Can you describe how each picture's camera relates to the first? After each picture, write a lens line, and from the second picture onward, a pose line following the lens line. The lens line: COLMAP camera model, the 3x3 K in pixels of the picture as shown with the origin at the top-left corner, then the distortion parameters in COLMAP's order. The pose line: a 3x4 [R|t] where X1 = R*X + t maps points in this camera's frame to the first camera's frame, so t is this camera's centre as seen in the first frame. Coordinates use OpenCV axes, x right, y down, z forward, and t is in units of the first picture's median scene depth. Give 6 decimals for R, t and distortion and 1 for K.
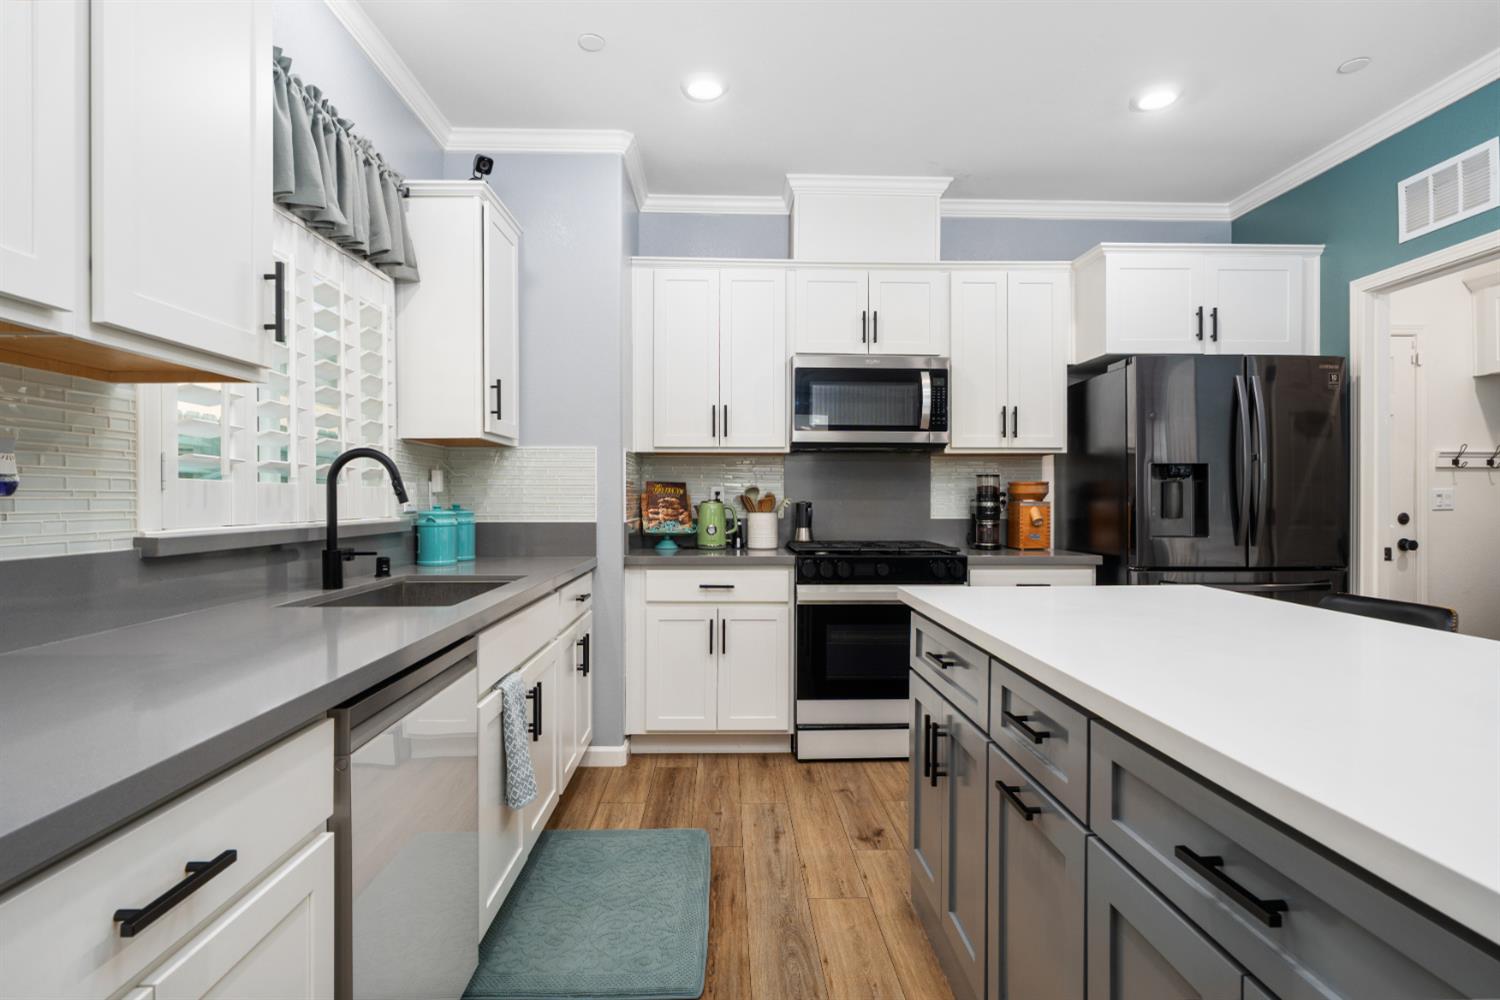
lens RADIAL K [[773.2, 0, 740.6], [0, 773.2, 501.2], [0, 0, 1]] dist [-0.006391, -0.000347]
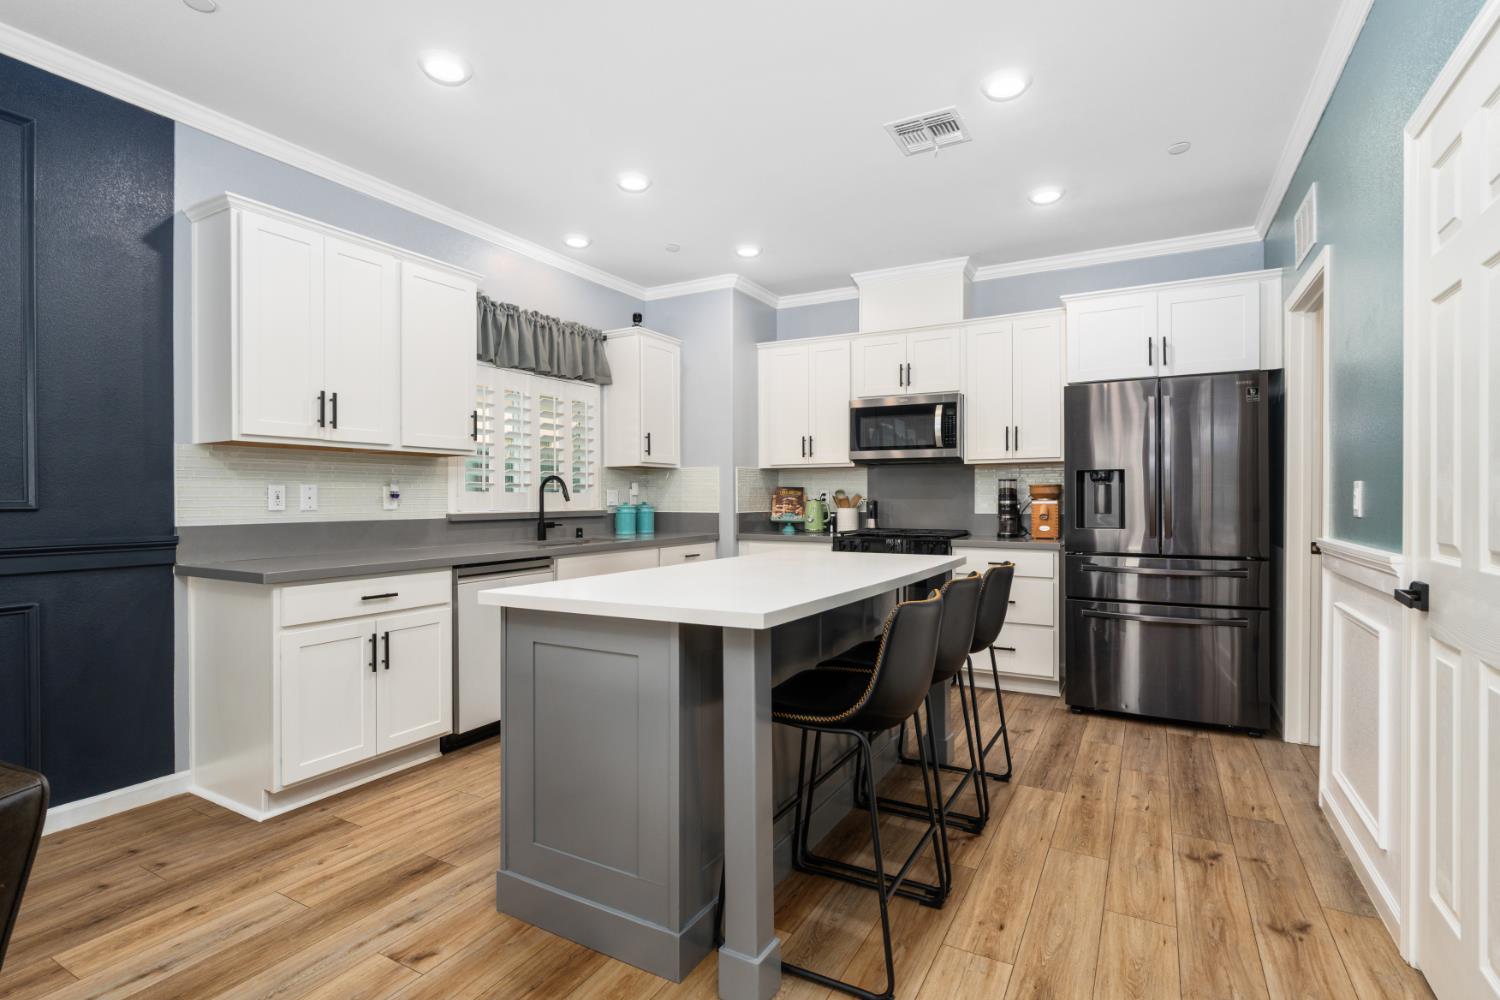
lens RADIAL K [[729.3, 0, 757.0], [0, 729.3, 495.7], [0, 0, 1]] dist [-0.006667, 0.003360]
pose [[0.858983, -0.003588, -0.511991, 0.654213], [0.000816, 0.999984, -0.005640, -0.000329], [0.512003, 0.004427, 0.858972, -0.283916]]
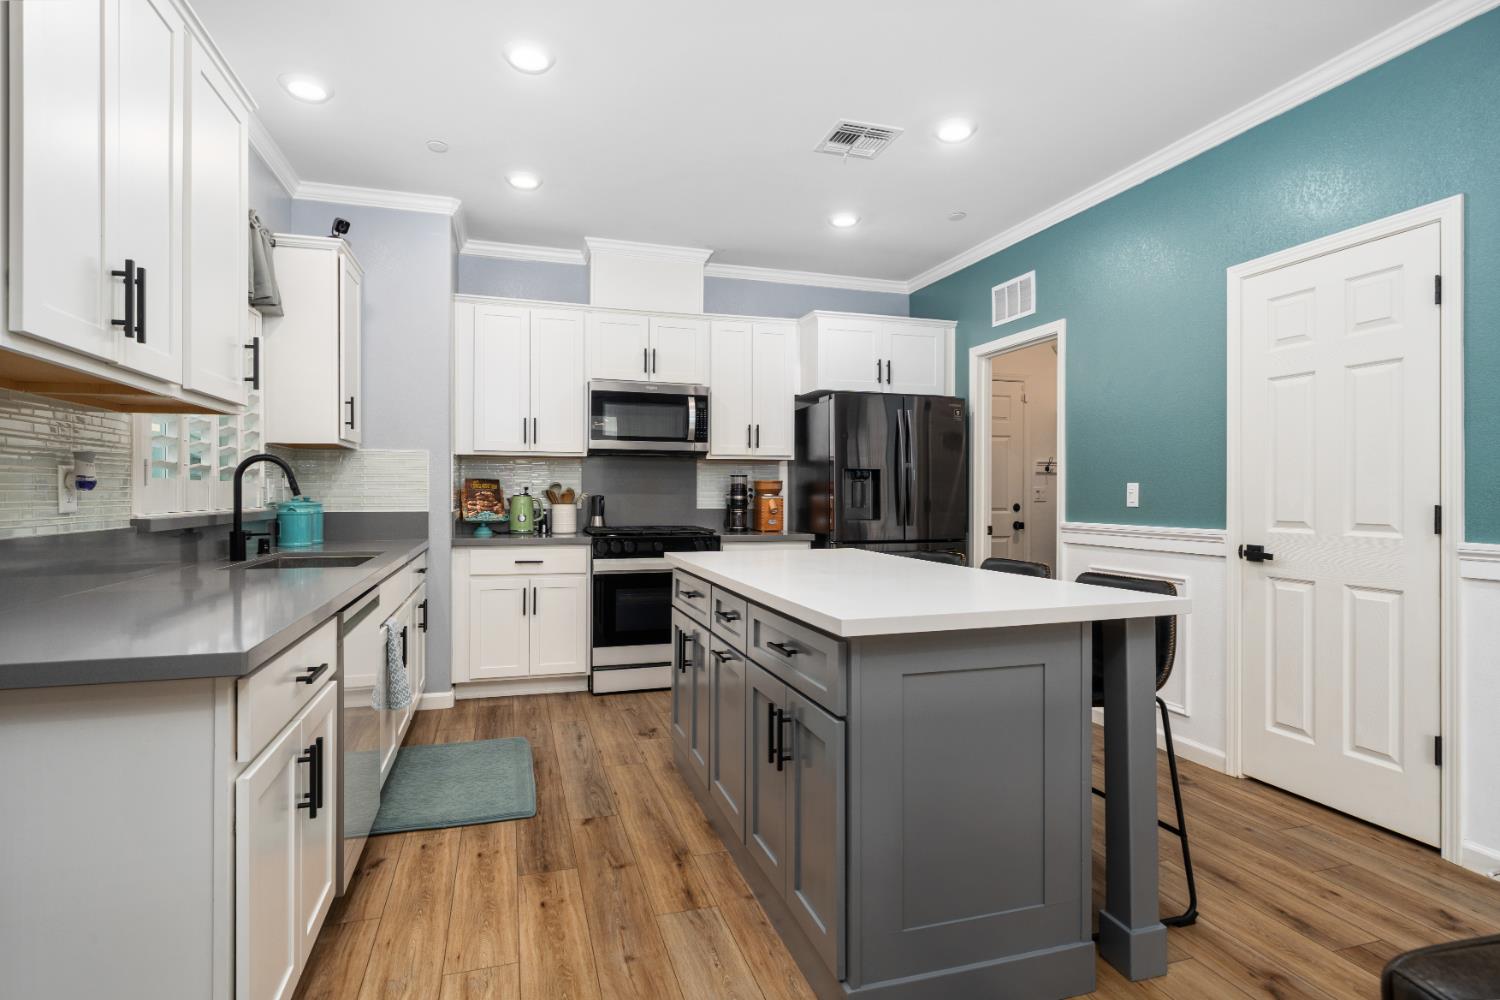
lens RADIAL K [[773.2, 0, 744.7], [0, 773.2, 492.2], [0, 0, 1]] dist [-0.006391, -0.000347]
pose [[0.961915, 0.002223, 0.273341, -0.036382], [-0.001078, 0.999990, -0.004337, 0.000935], [-0.273348, 0.003877, 0.961907, -0.312378]]
